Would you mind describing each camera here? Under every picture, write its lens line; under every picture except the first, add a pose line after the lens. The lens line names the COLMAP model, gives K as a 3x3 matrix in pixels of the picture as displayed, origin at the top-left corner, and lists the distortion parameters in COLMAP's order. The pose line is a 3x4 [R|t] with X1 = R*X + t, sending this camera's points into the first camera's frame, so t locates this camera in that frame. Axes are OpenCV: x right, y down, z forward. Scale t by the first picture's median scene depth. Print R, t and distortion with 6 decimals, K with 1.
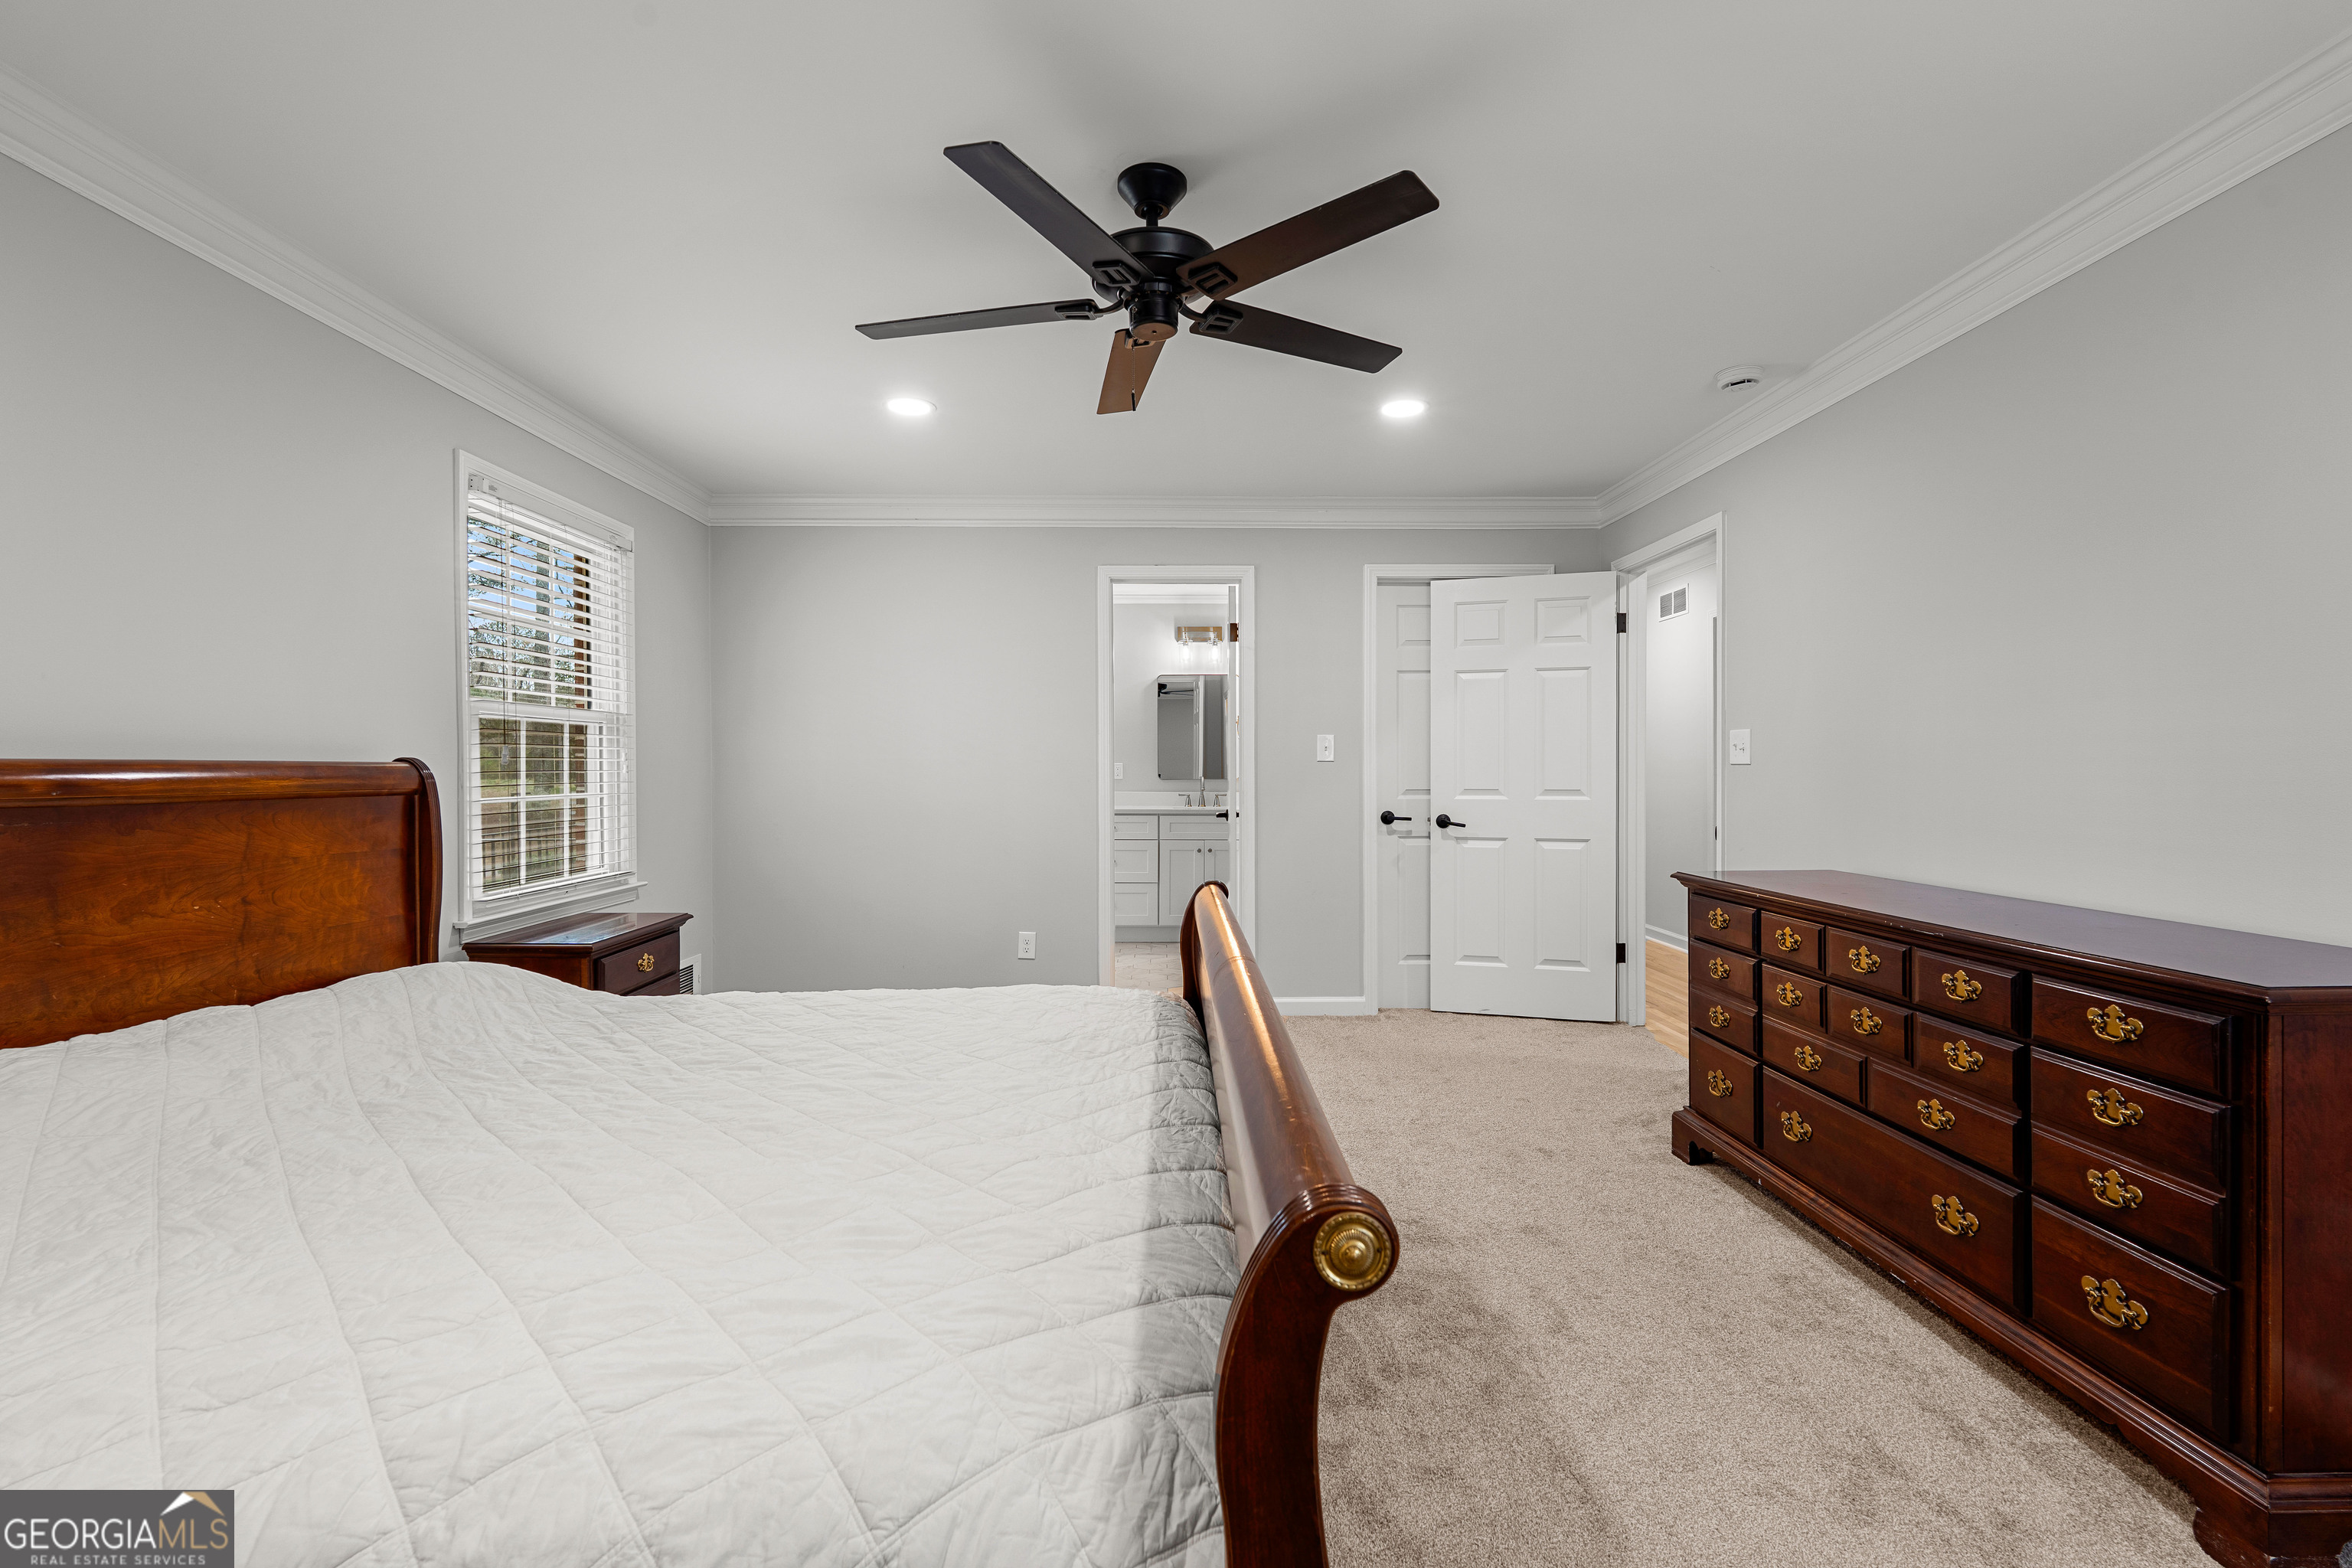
lens RADIAL K [[1039.5, 0, 1184.1], [0, 1039.5, 773.5], [0, 0, 1]] dist [0.003045, 0.000185]
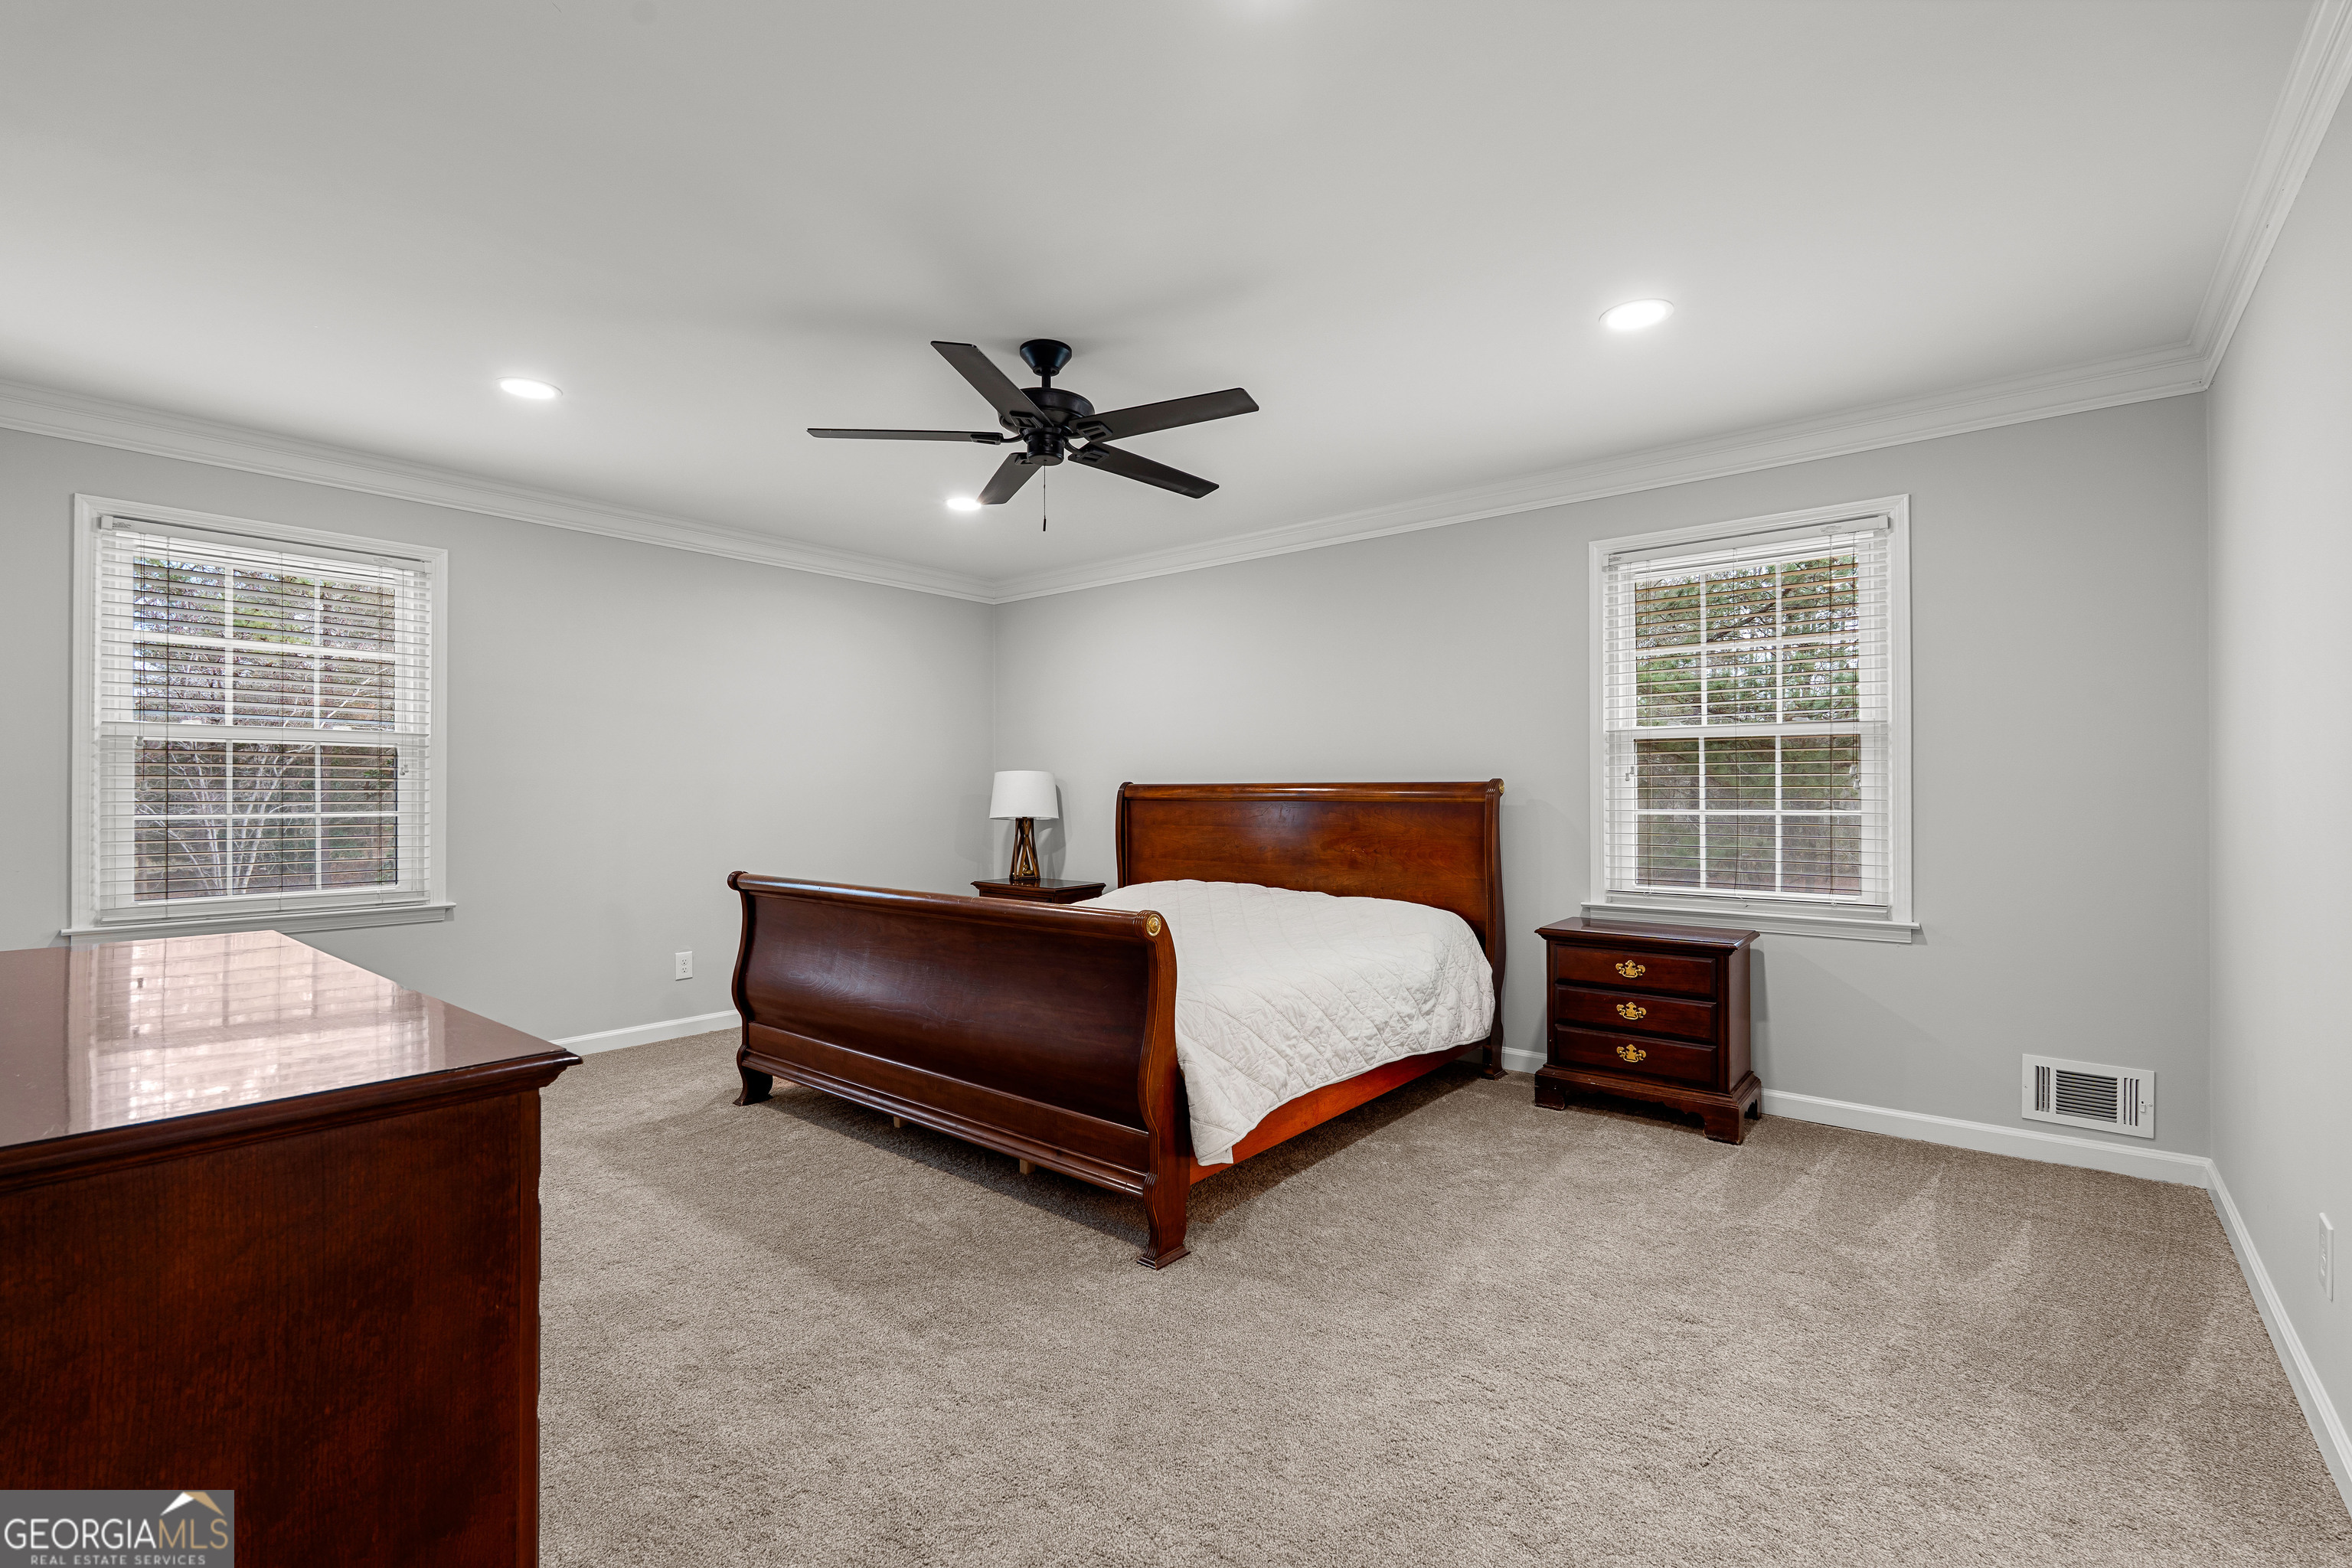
lens RADIAL K [[1038.3, 0, 1176.0], [0, 1038.3, 784.0], [0, 0, 1]] dist [-0.000347, -0.000048]
pose [[-0.654205, 0.000803, -0.756317, 0.869485], [0.003360, 0.999993, -0.001845, -0.006650], [0.756309, -0.003749, -0.654203, 1.977728]]
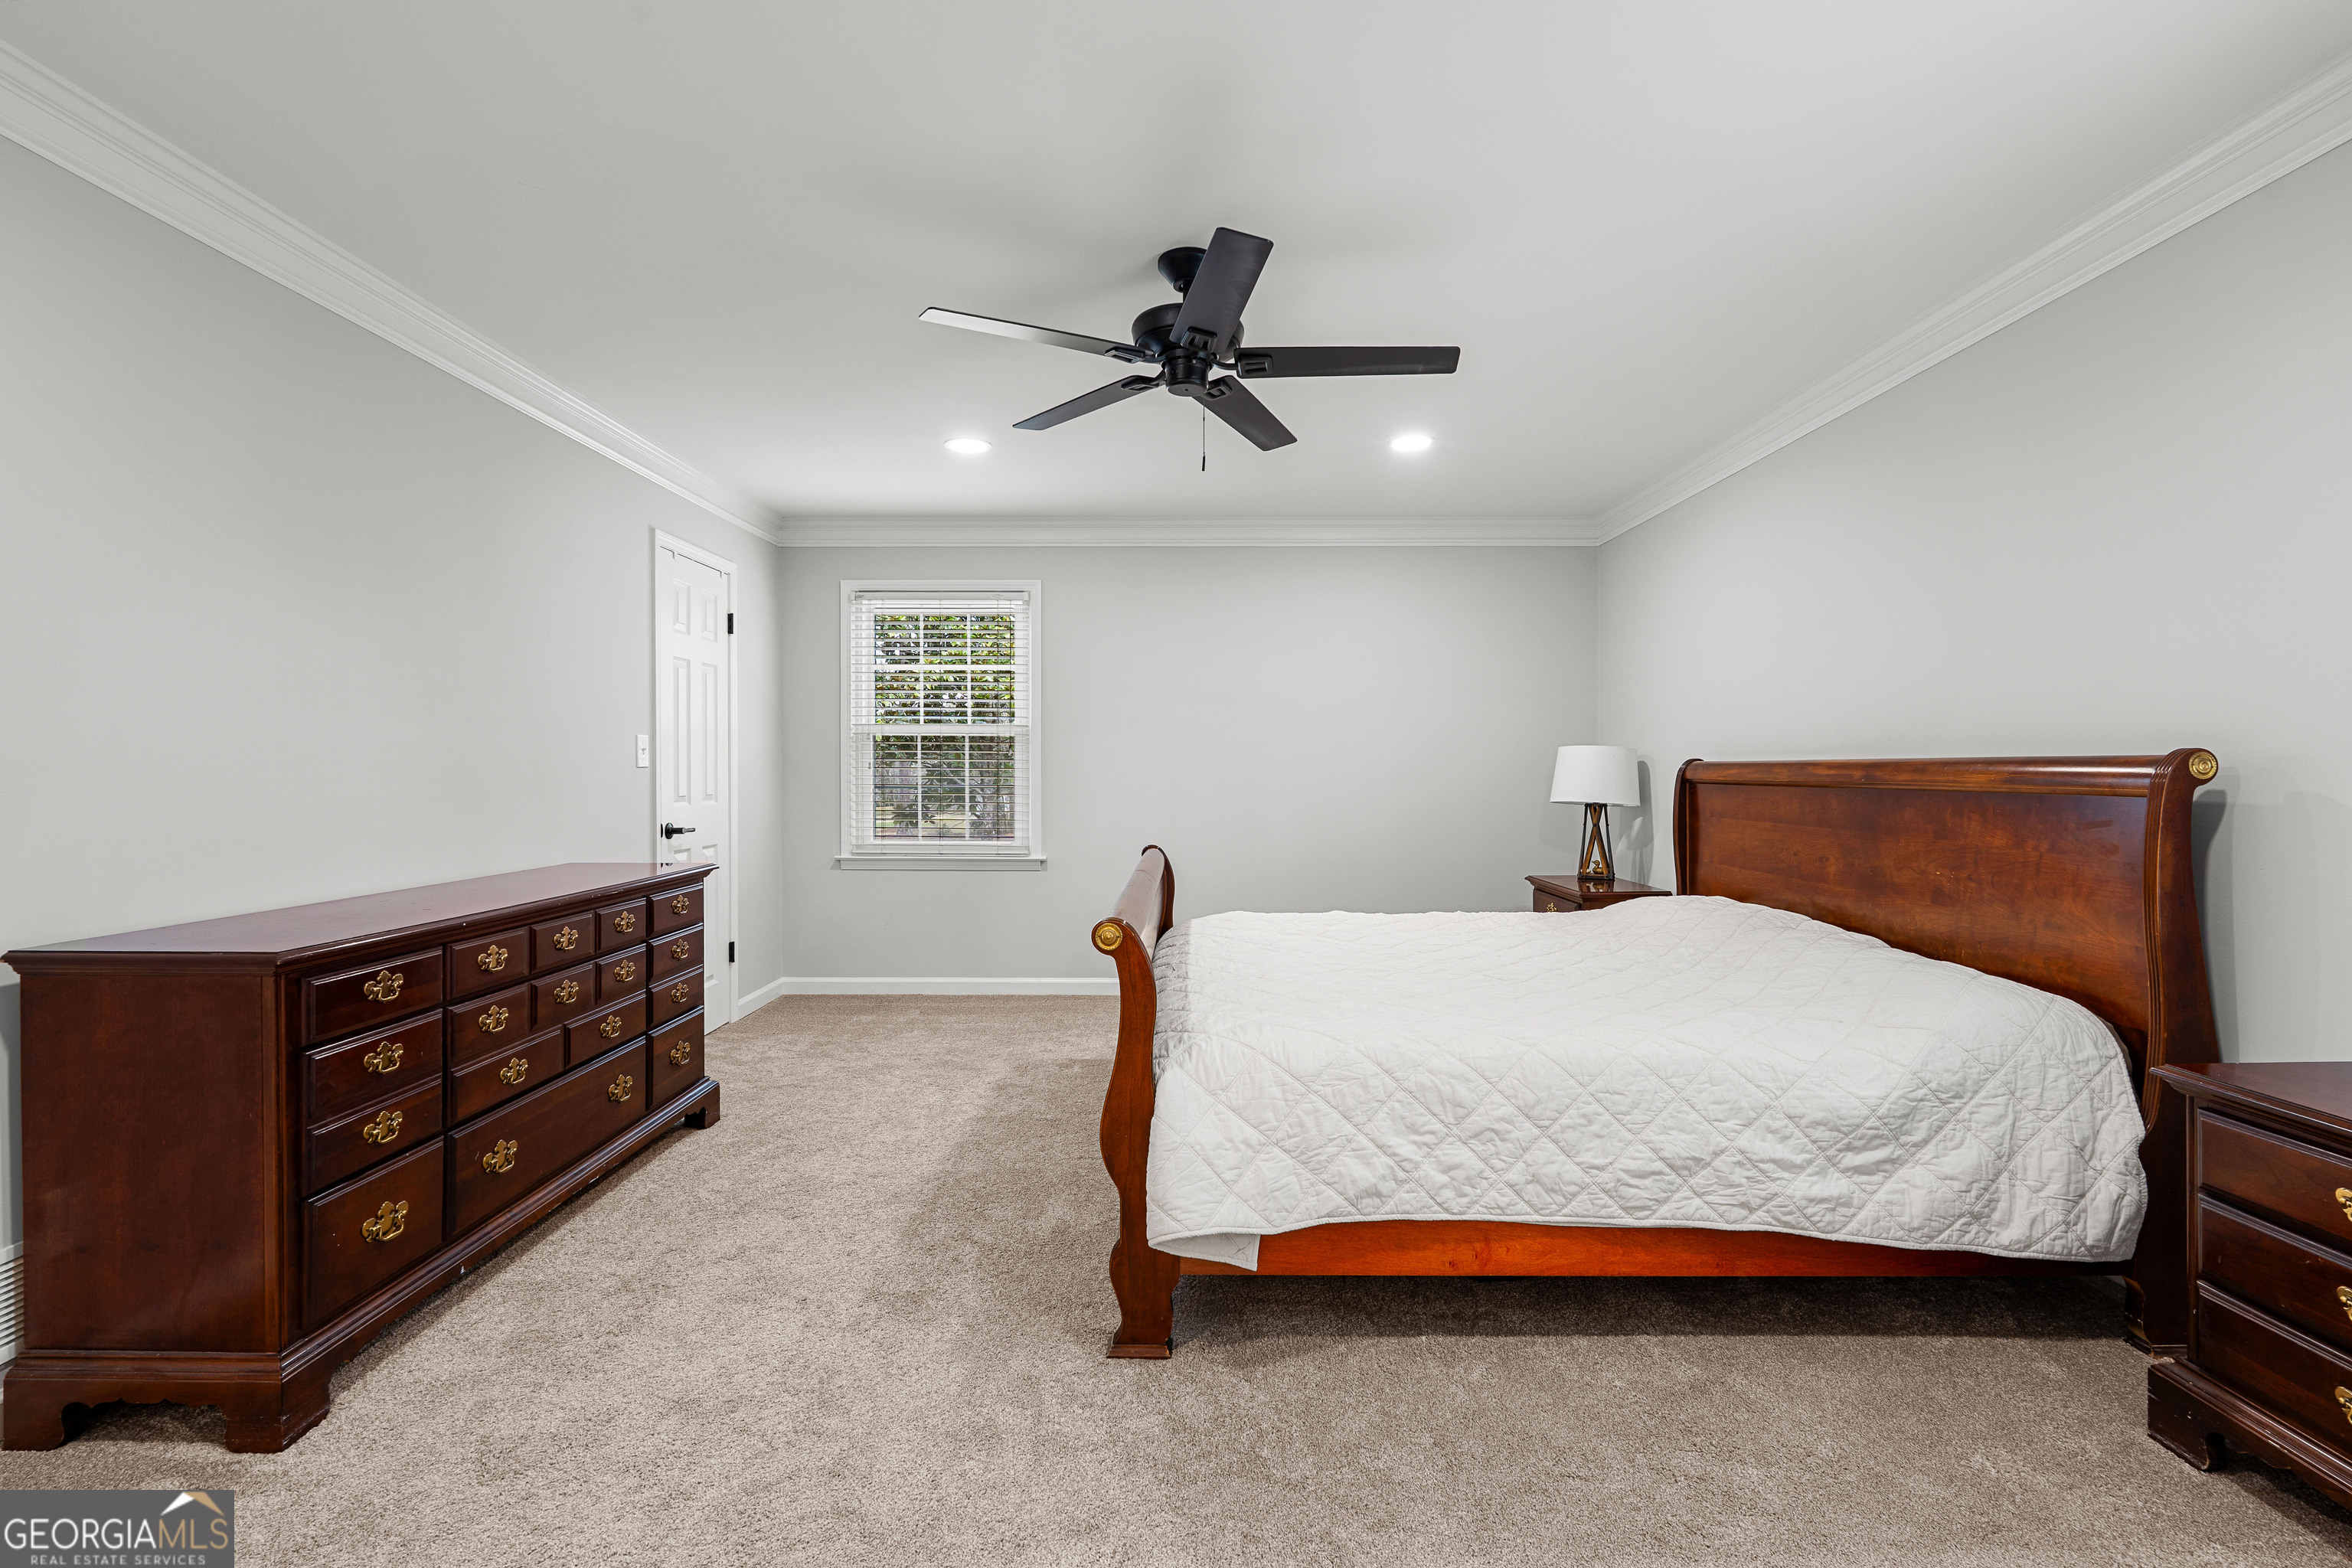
lens RADIAL K [[1039.5, 0, 1184.1], [0, 1039.5, 773.5], [0, 0, 1]] dist [0.003045, 0.000185]
pose [[-0.999468, 0.004342, 0.032320, -0.057698], [0.004553, 0.999969, 0.006446, -0.005497], [-0.032291, 0.006590, -0.999457, 2.137330]]
